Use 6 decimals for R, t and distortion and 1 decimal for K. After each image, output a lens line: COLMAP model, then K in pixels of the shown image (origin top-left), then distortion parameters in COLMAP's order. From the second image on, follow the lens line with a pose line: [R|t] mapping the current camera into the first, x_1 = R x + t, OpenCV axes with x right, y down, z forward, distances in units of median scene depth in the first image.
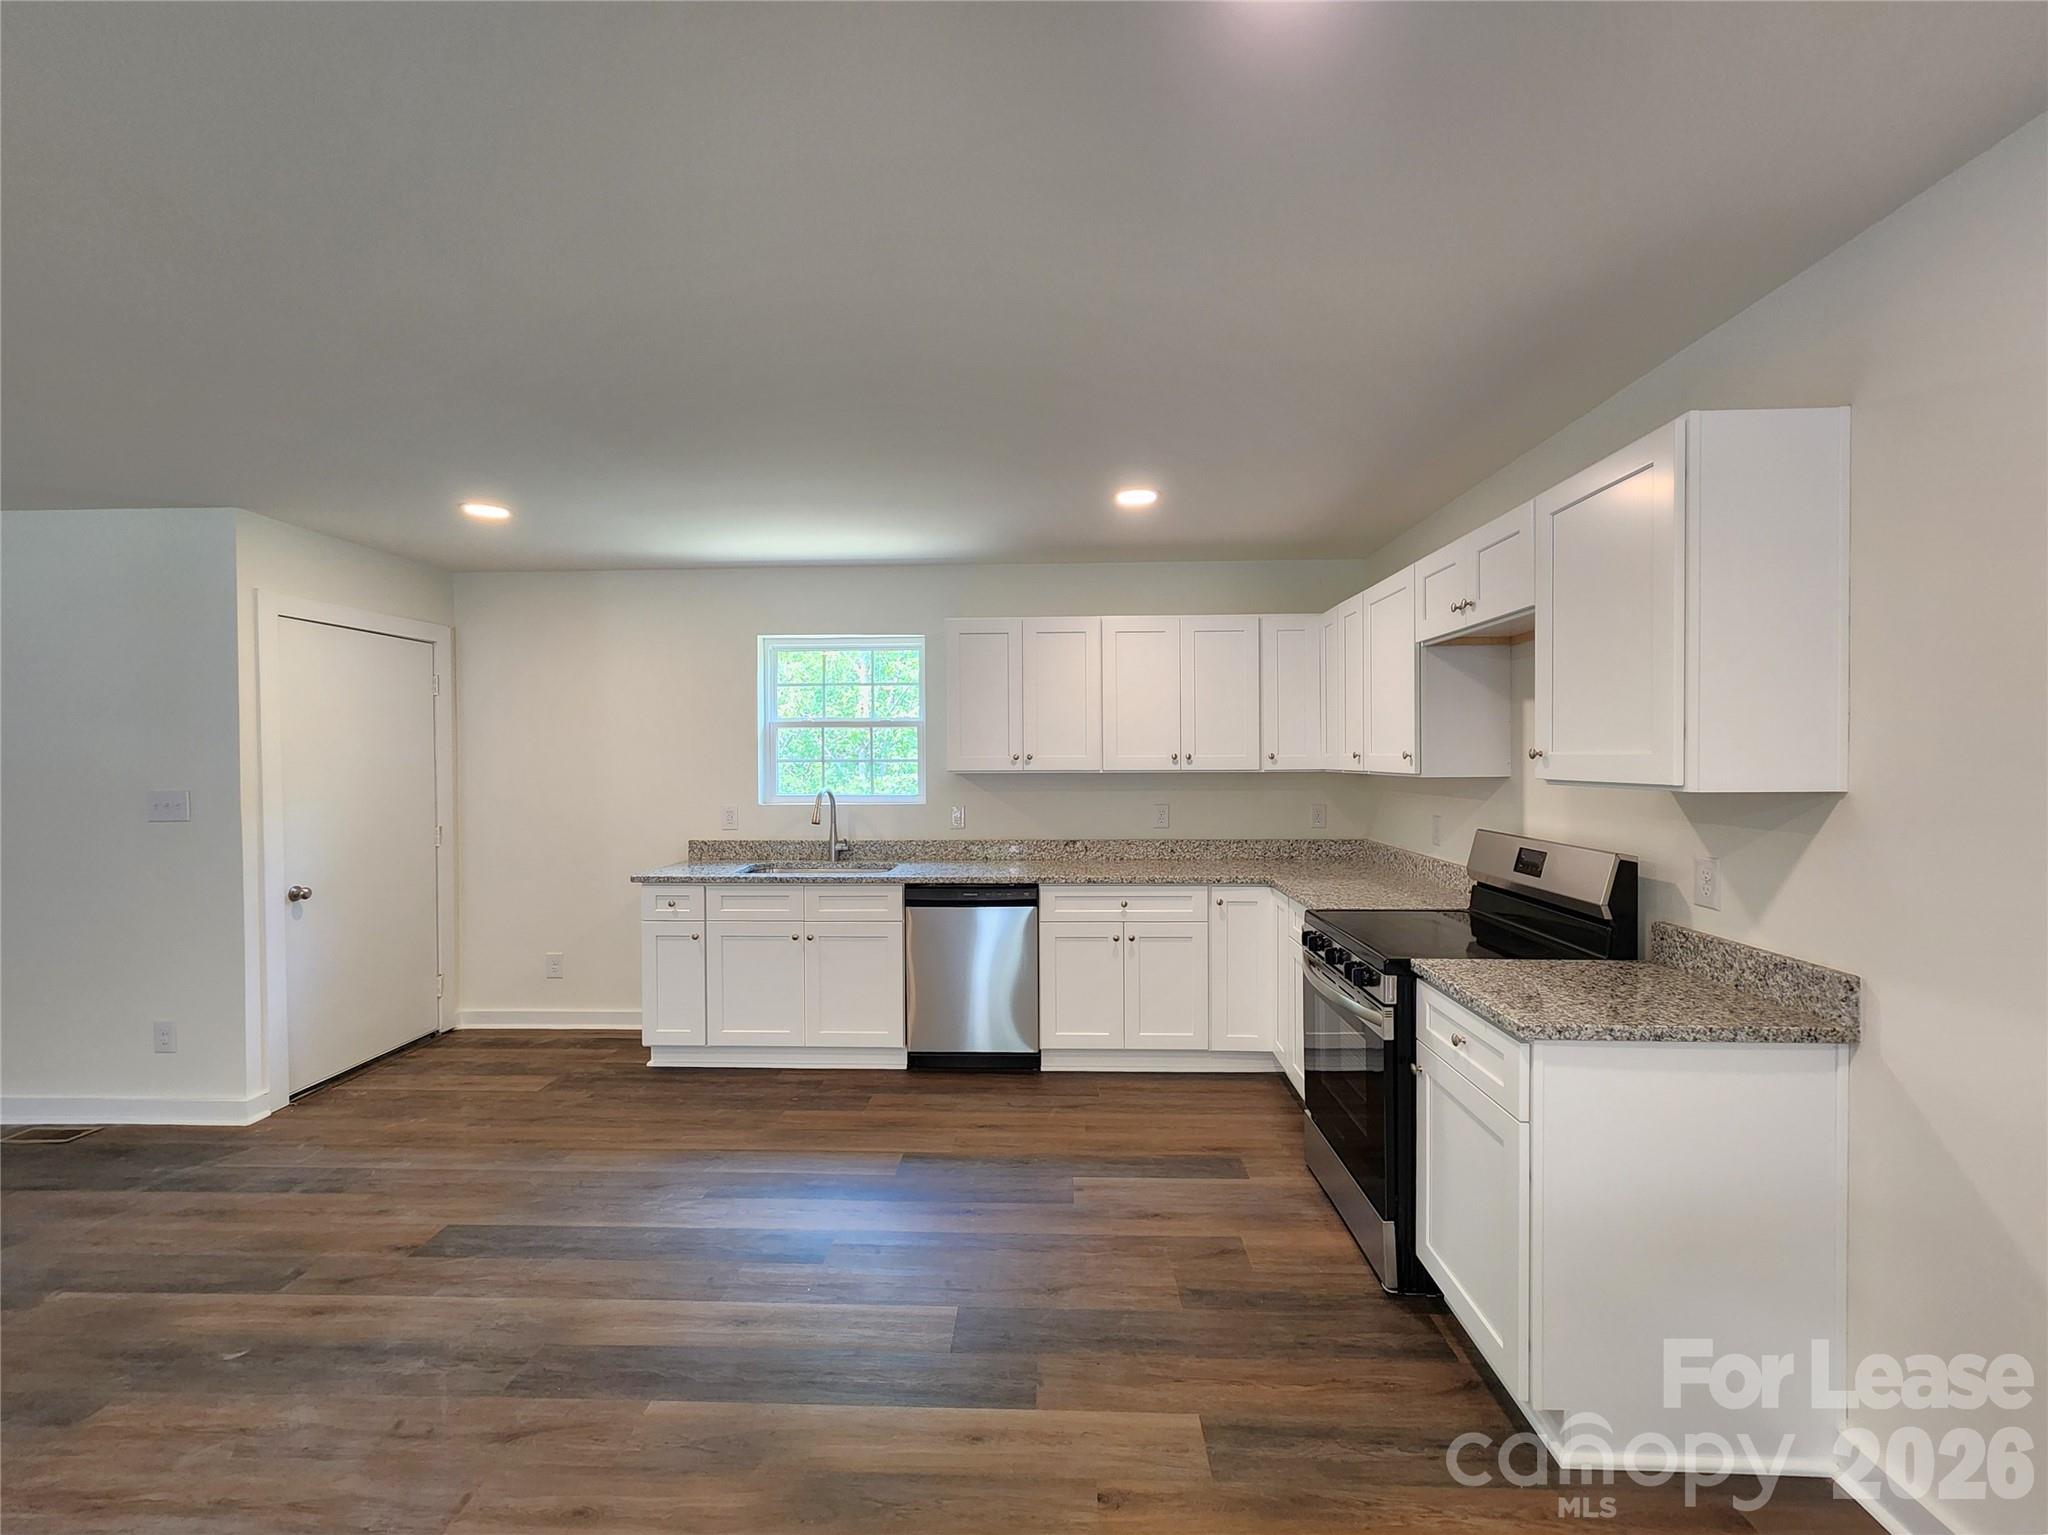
lens RADIAL K [[859.7, 0, 1025.0], [0, 859.7, 770.3], [0, 0, 1]] dist [0.000593, 0.000224]
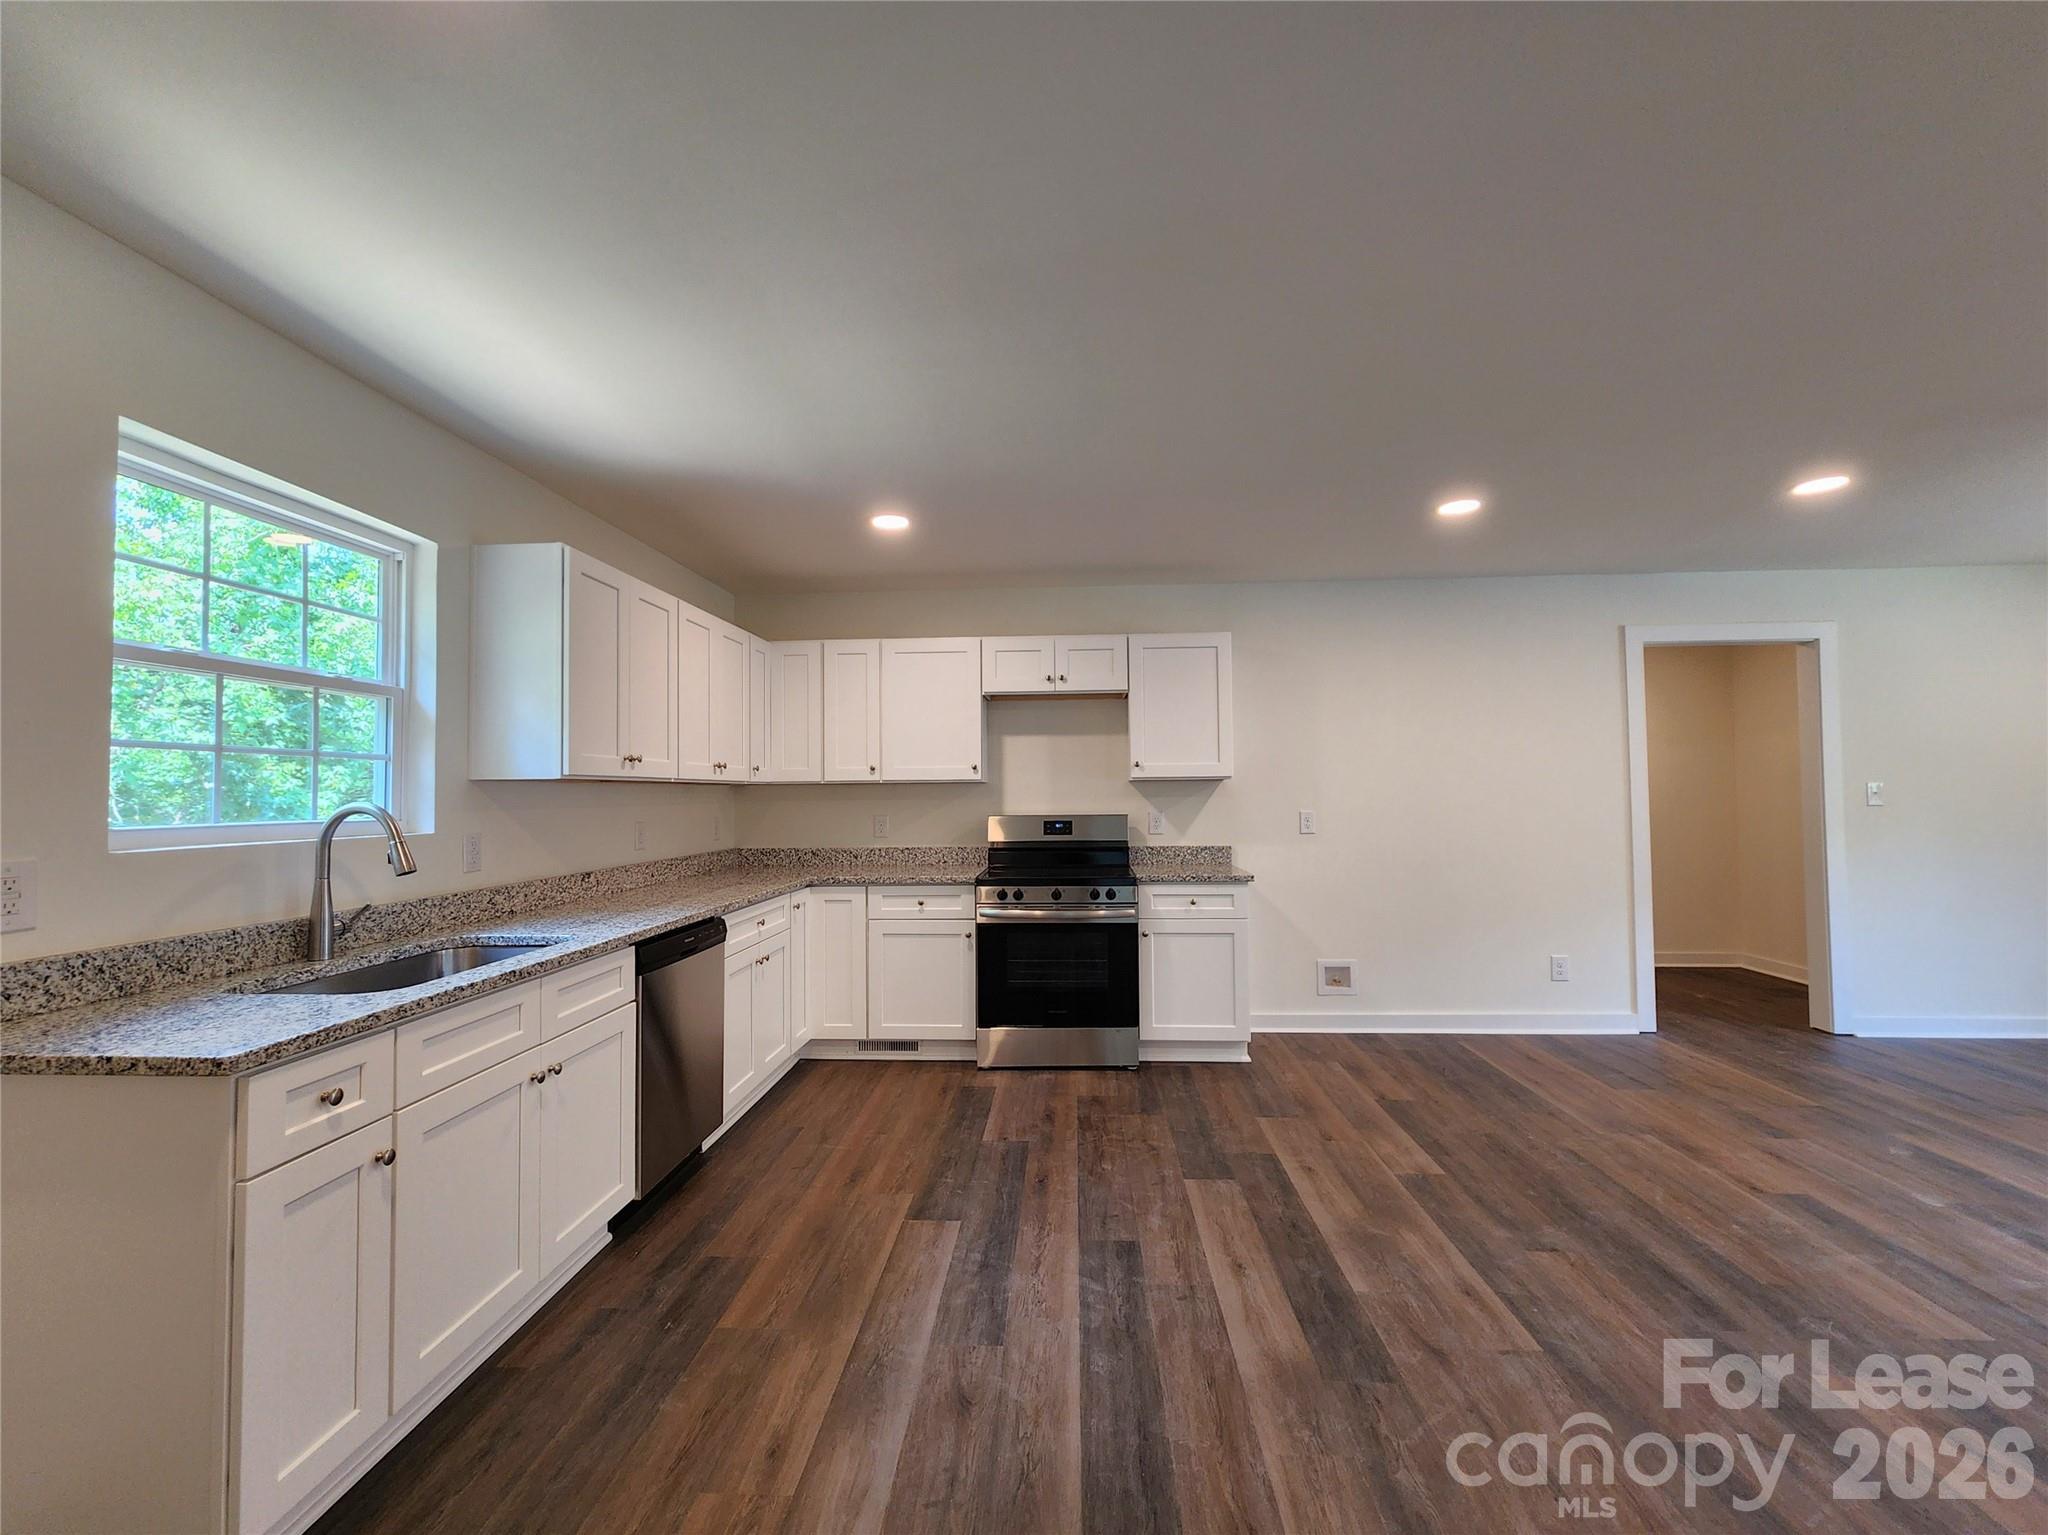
lens RADIAL K [[868.4, 0, 1024.0], [0, 868.4, 767.5], [0, 0, 1]] dist [-0.001076, 0.000322]
pose [[0.022406, 0.036041, 0.999099, -0.811991], [0.026191, 0.998986, -0.036625, 0.031349], [-0.999406, 0.026988, 0.021439, 0.695597]]
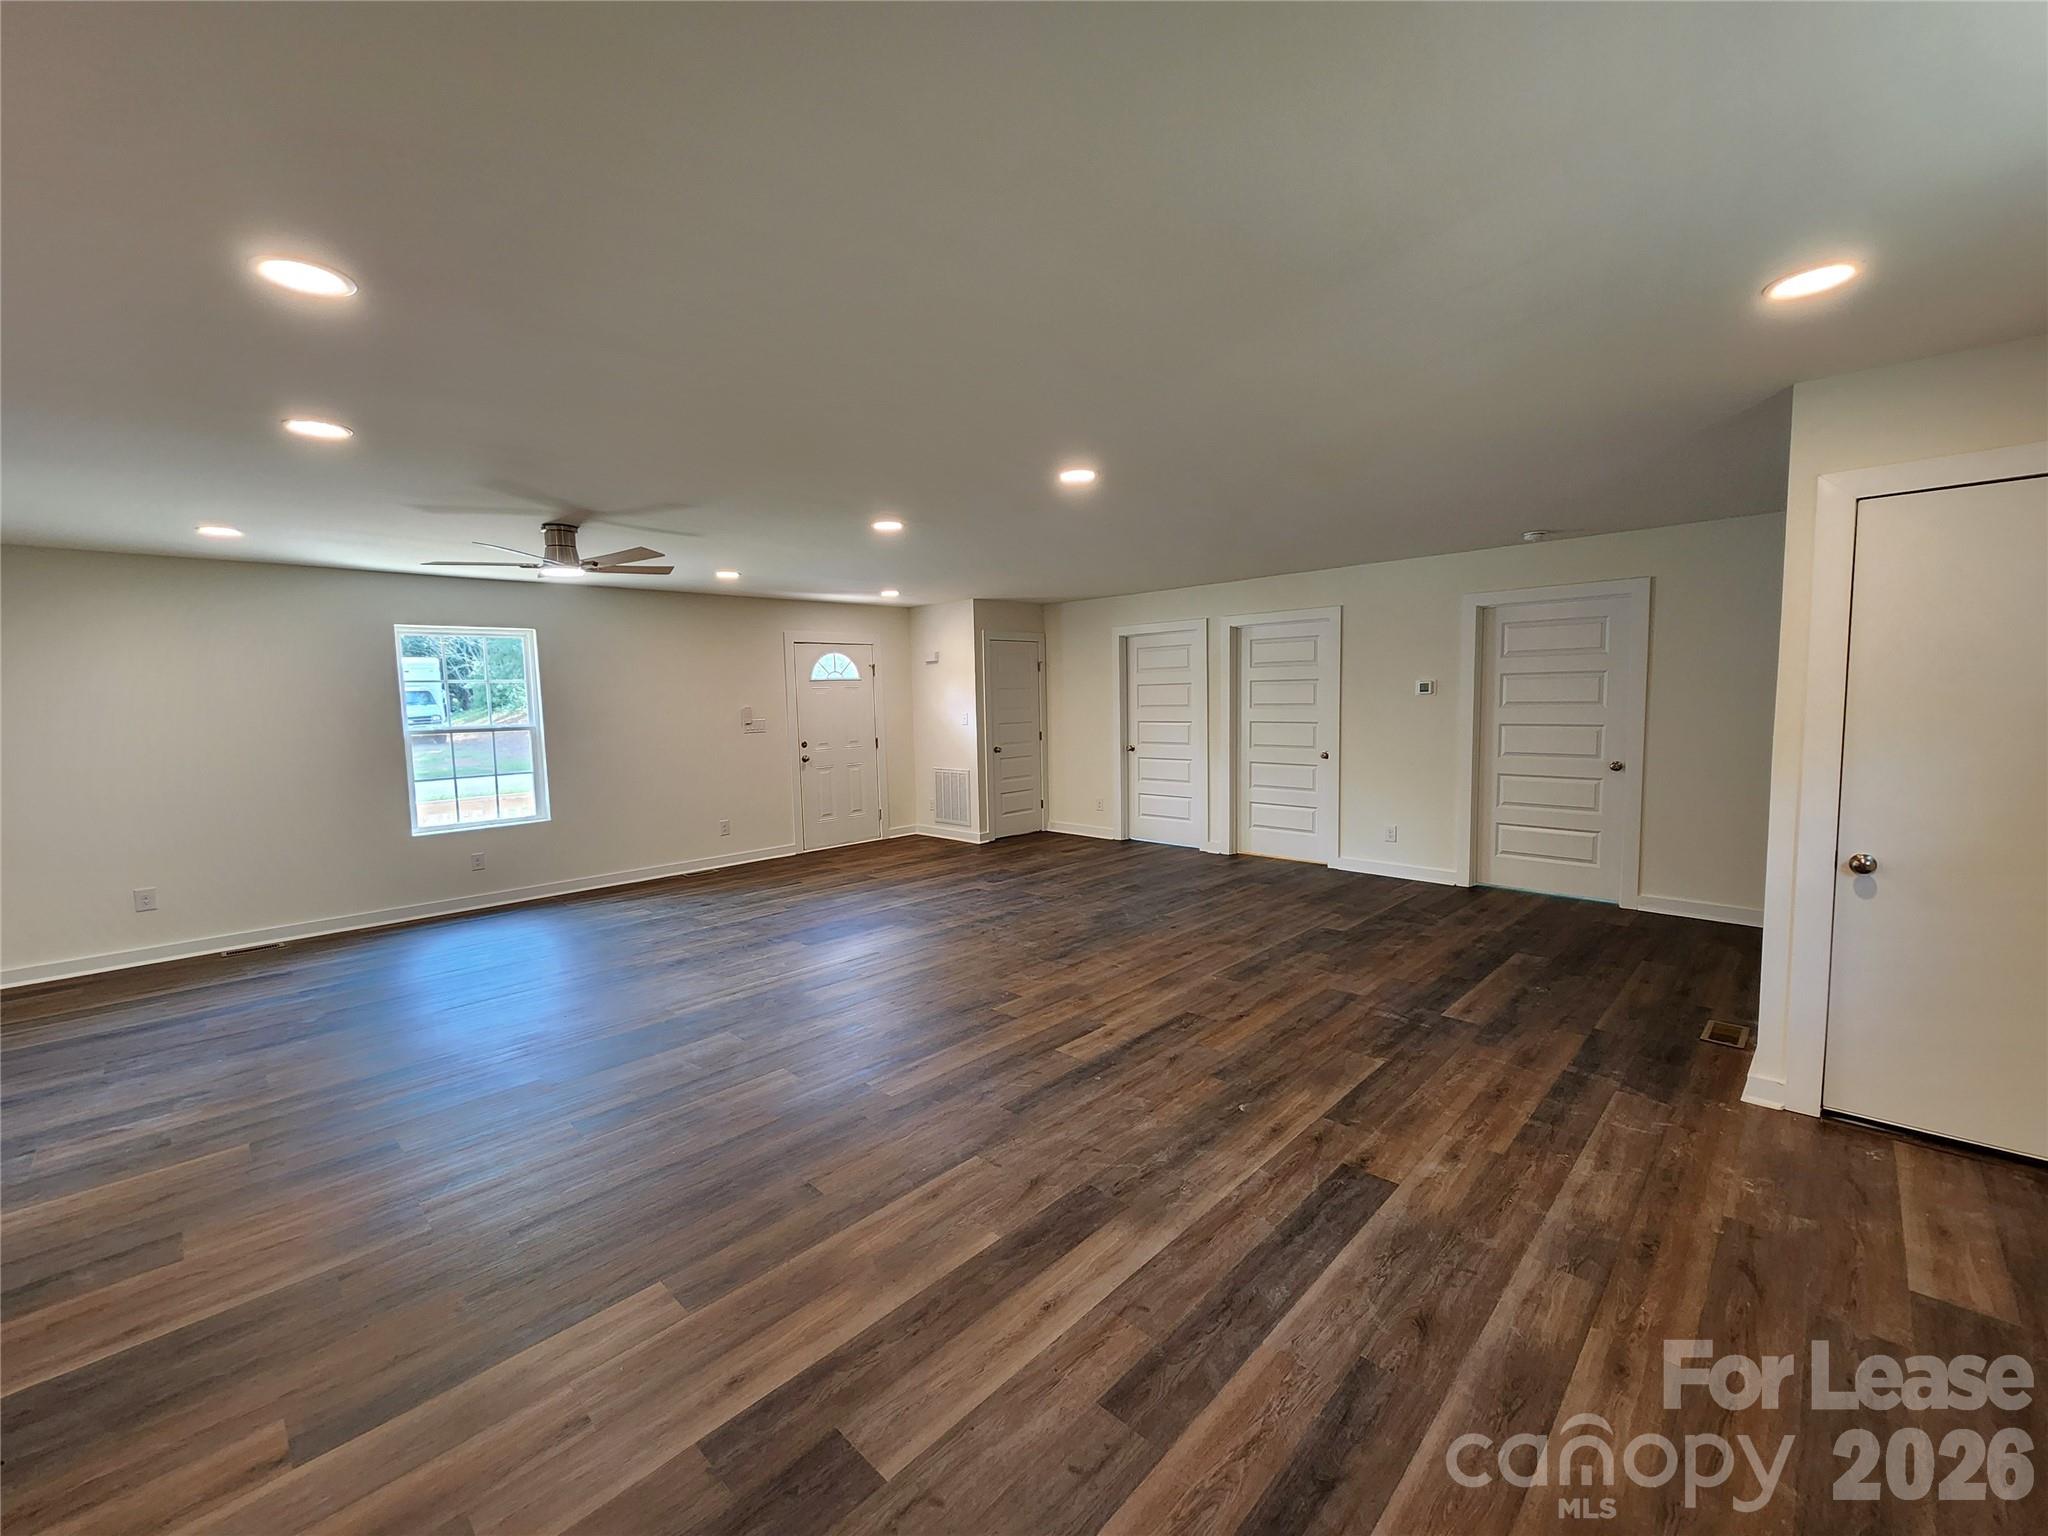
lens RADIAL K [[843.2, 0, 1029.5], [0, 843.2, 766.3], [0, 0, 1]] dist [-0.000399, -0.000042]
pose [[-0.666628, 0.084608, -0.740573, 0.185221], [0.013834, 0.994770, 0.101197, -0.028033], [0.745262, 0.057216, -0.664312, 0.890620]]
